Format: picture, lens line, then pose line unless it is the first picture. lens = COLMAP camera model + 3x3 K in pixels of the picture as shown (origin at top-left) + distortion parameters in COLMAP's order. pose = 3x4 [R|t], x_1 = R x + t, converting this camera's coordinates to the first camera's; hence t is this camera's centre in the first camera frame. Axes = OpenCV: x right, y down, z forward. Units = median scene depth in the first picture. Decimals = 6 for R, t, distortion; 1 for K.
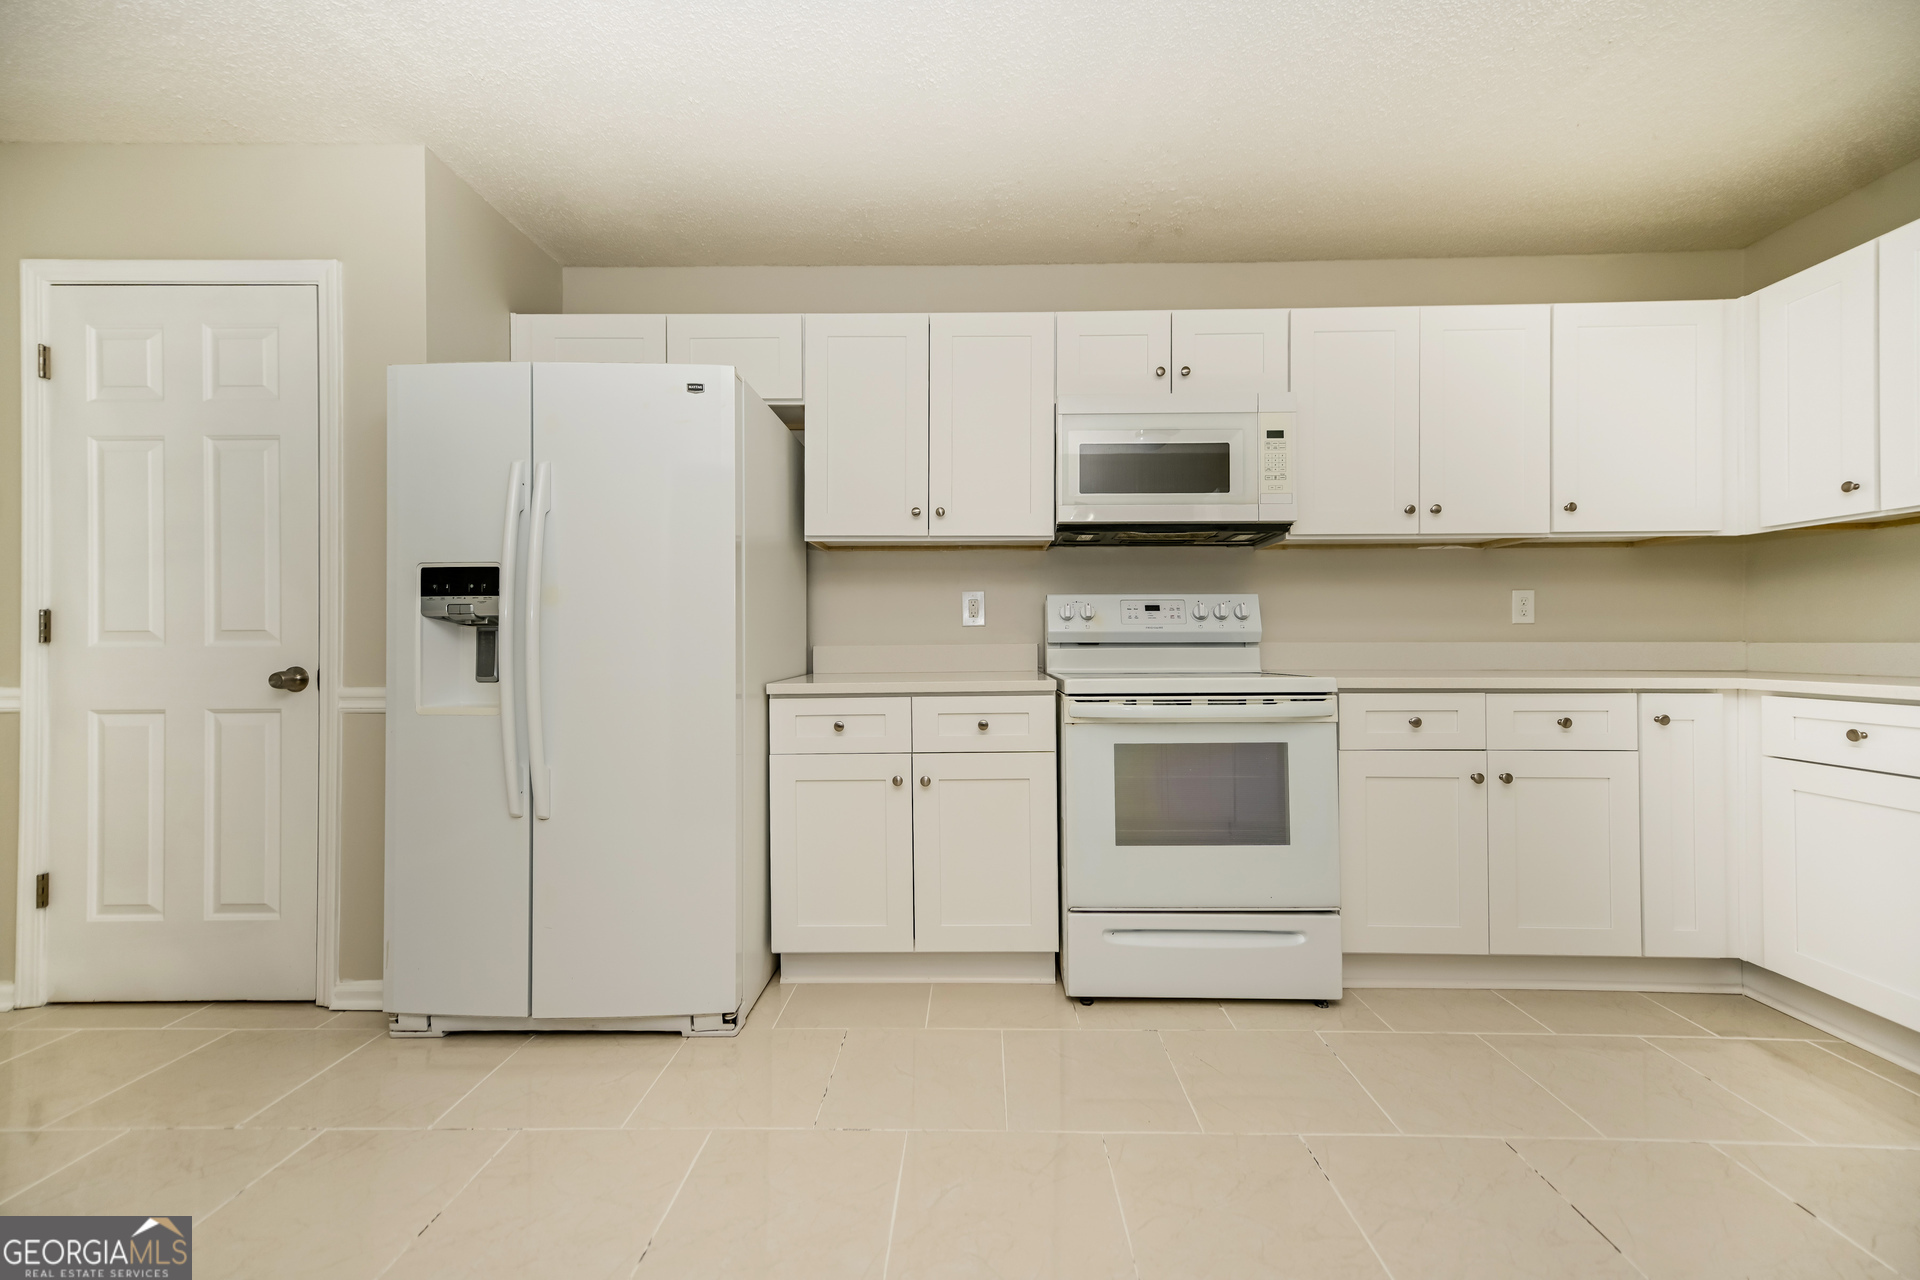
lens RADIAL K [[745.6, 0, 961.9], [0, 745.6, 637.7], [0, 0, 1]] dist [0.000134, -0.000163]
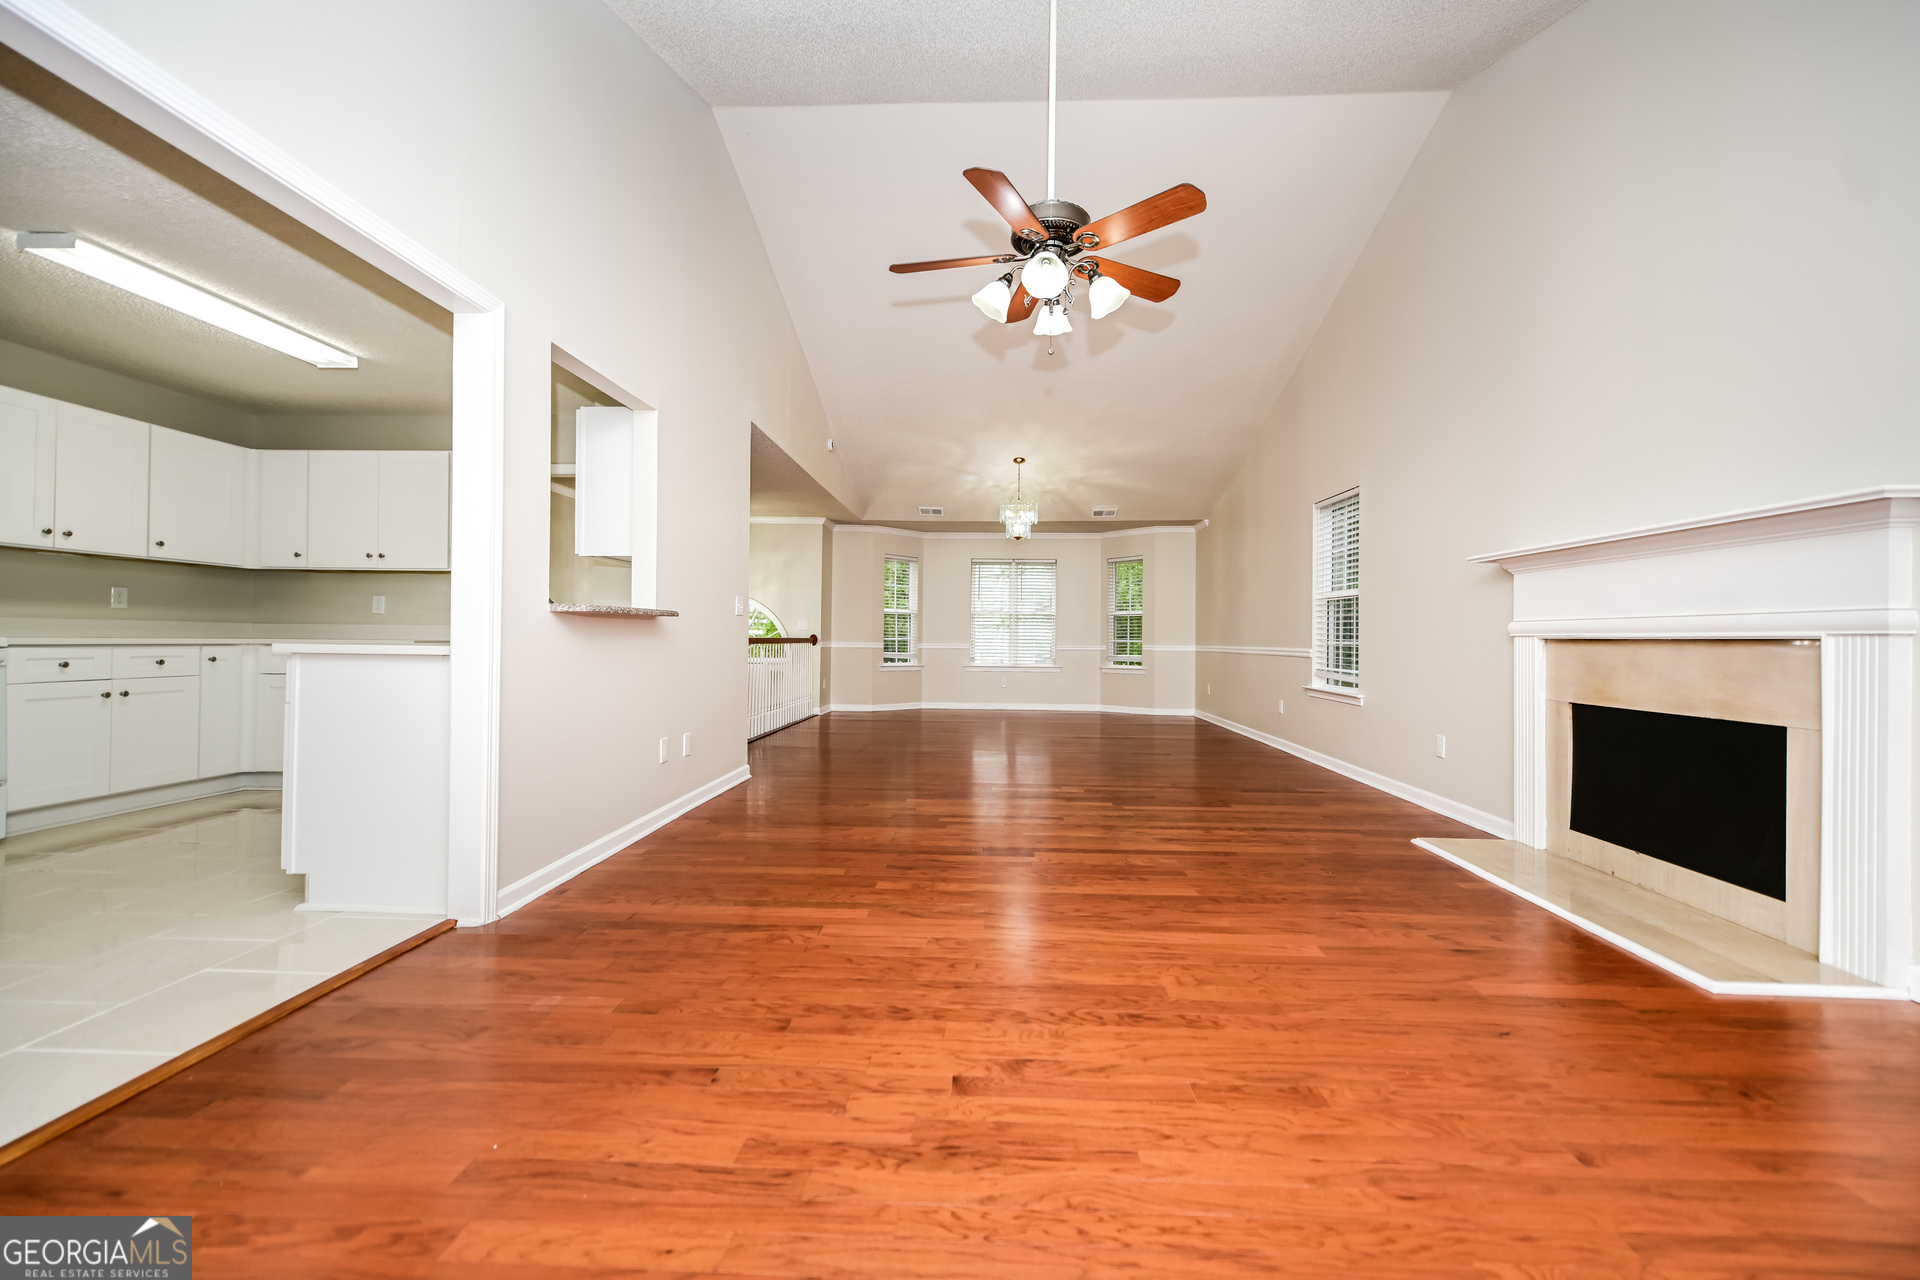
lens RADIAL K [[745.6, 0, 959.0], [0, 745.6, 640.2], [0, 0, 1]] dist [0.000134, -0.000163]
pose [[0.005058, 0.002444, 0.999984, -0.927324], [-0.015420, 0.999878, -0.002365, 0.028188], [-0.999868, -0.015408, 0.005095, -0.893601]]
